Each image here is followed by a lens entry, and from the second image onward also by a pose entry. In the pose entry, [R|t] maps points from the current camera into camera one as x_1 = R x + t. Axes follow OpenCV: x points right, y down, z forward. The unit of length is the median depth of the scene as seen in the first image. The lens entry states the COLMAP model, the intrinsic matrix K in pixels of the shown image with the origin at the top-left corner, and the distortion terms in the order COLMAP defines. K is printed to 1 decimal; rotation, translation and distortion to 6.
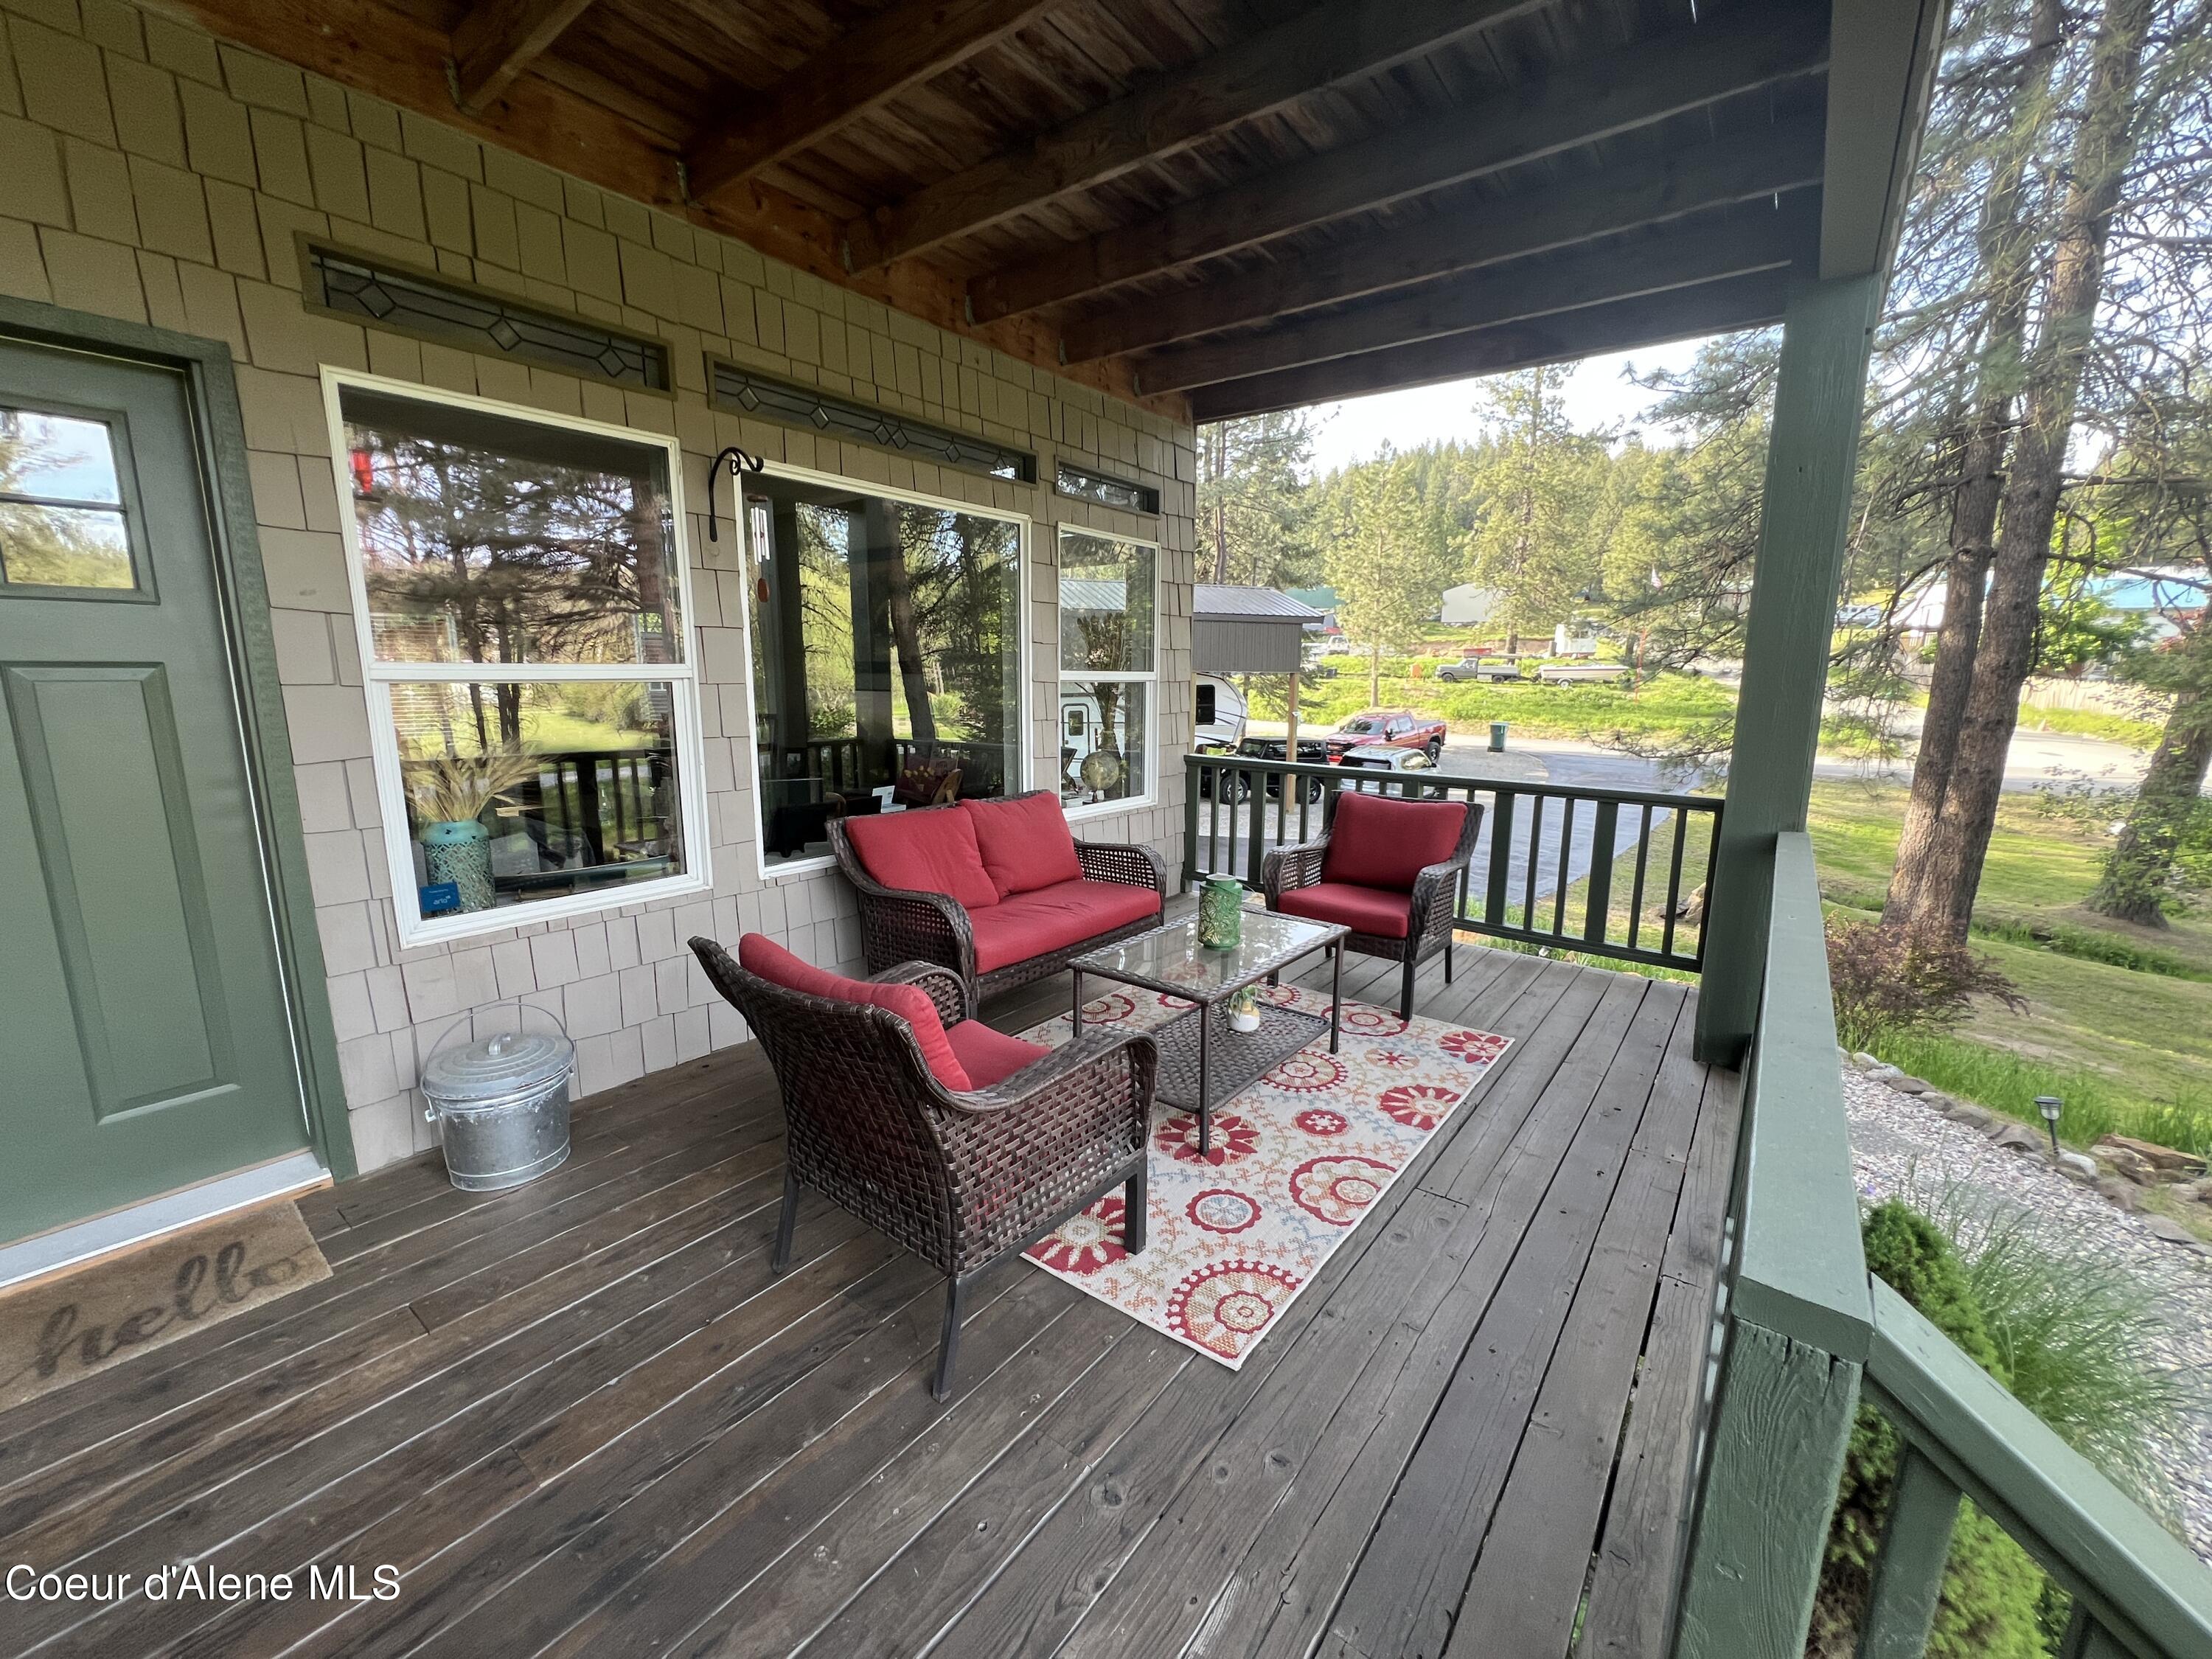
lens RADIAL K [[887.7, 0, 1108.4], [0, 887.7, 830.2], [0, 0, 1]] dist [-0.002152, 0.000529]
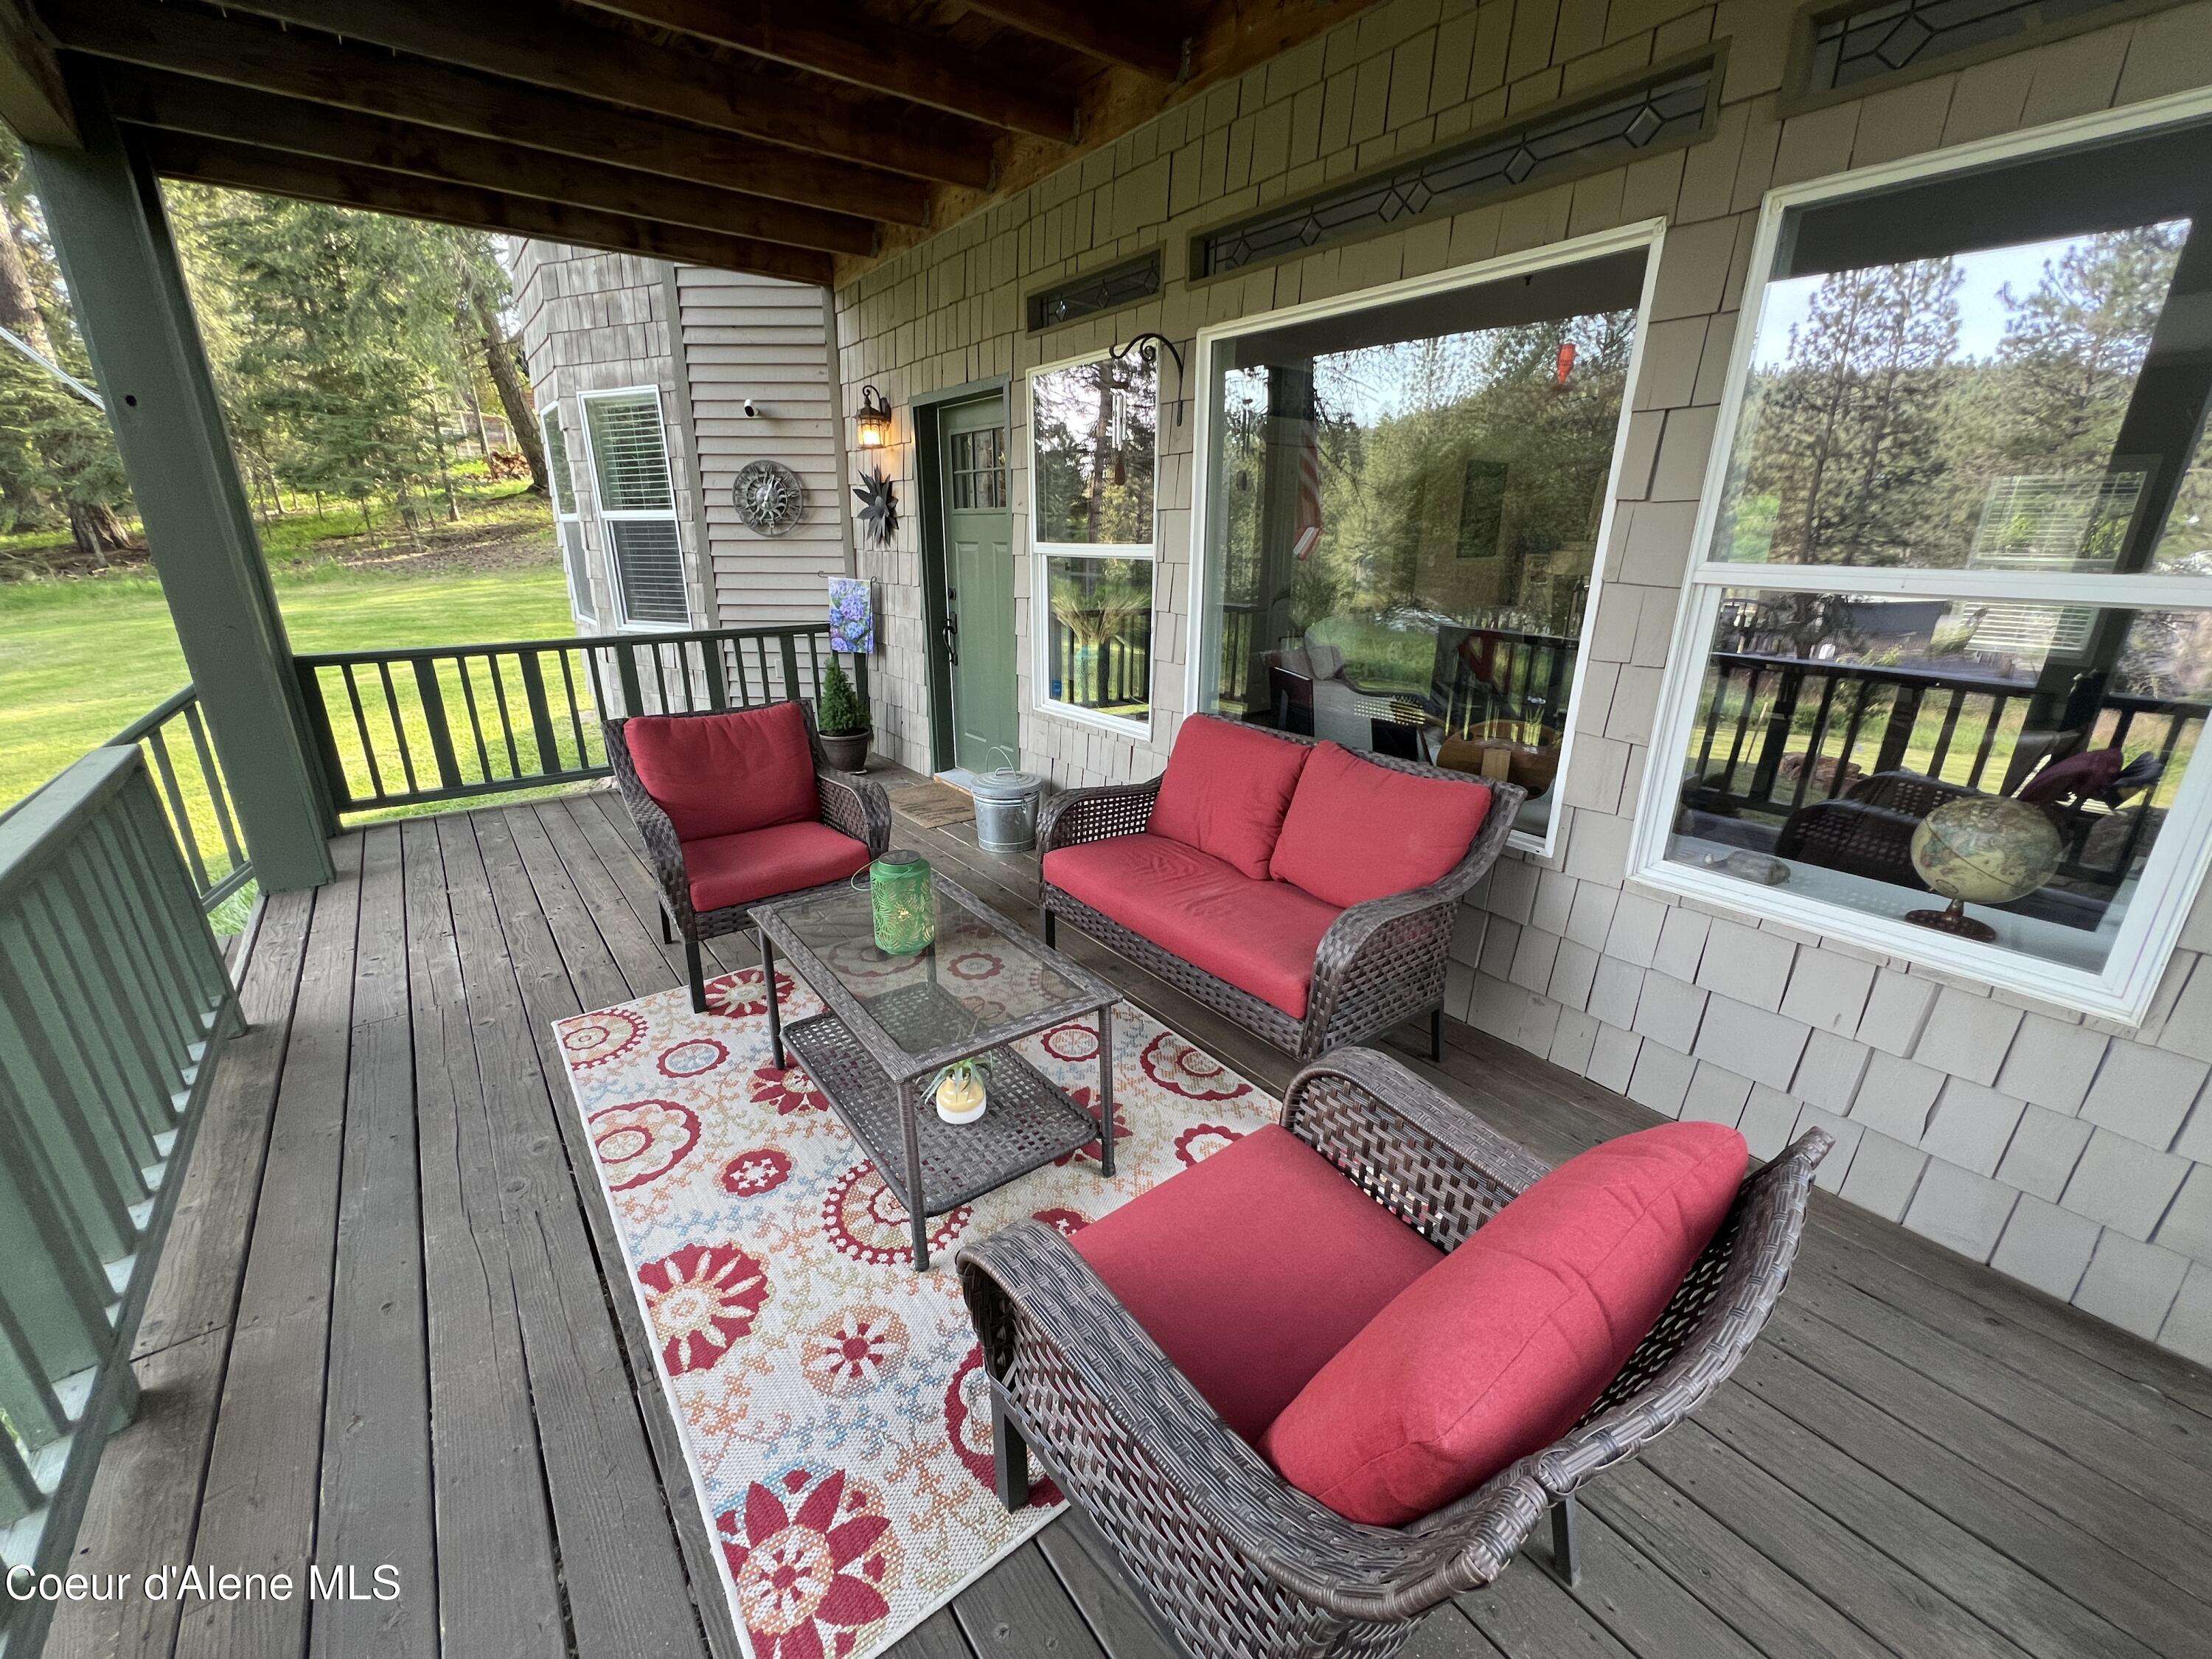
lens RADIAL K [[887.7, 0, 1108.4], [0, 887.7, 830.2], [0, 0, 1]] dist [-0.002152, 0.000529]
pose [[-0.253966, 0.303300, -0.918428, 0.766760], [-0.176256, 0.919149, 0.352277, -0.259335], [0.951018, 0.251345, -0.179974, 1.339058]]
